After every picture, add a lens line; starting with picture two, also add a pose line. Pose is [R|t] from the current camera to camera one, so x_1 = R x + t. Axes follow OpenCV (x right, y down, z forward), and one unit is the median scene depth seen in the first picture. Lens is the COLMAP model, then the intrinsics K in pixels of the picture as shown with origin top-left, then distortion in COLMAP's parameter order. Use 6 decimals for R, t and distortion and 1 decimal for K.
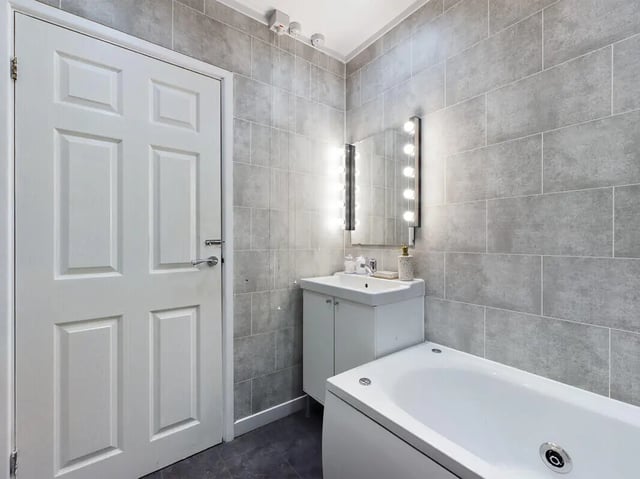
lens RADIAL K [[337.2, 0, 320.0], [0, 337.2, 239.5], [0, 0, 1]] dist [0.001295, -0.000091]
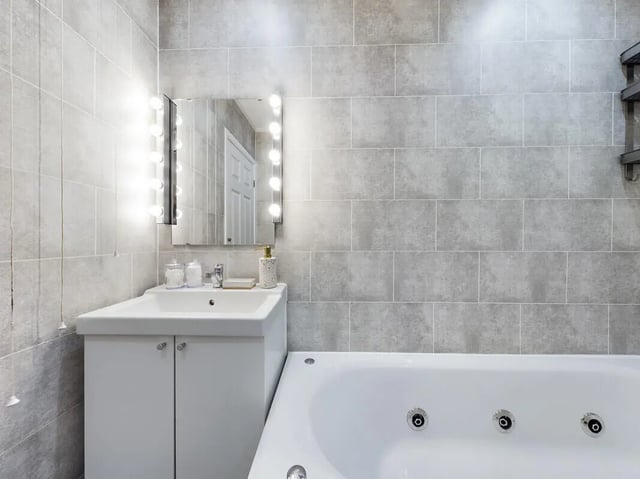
lens RADIAL K [[239.5, 0, 320.0], [0, 239.5, 239.5], [0, 0, 1]] dist [0.000294, -0.000188]
pose [[0.600055, -0.002710, 0.799955, -0.148661], [0.000963, 0.999996, 0.002665, 0.002596], [-0.799959, -0.000829, 0.600055, 0.589235]]
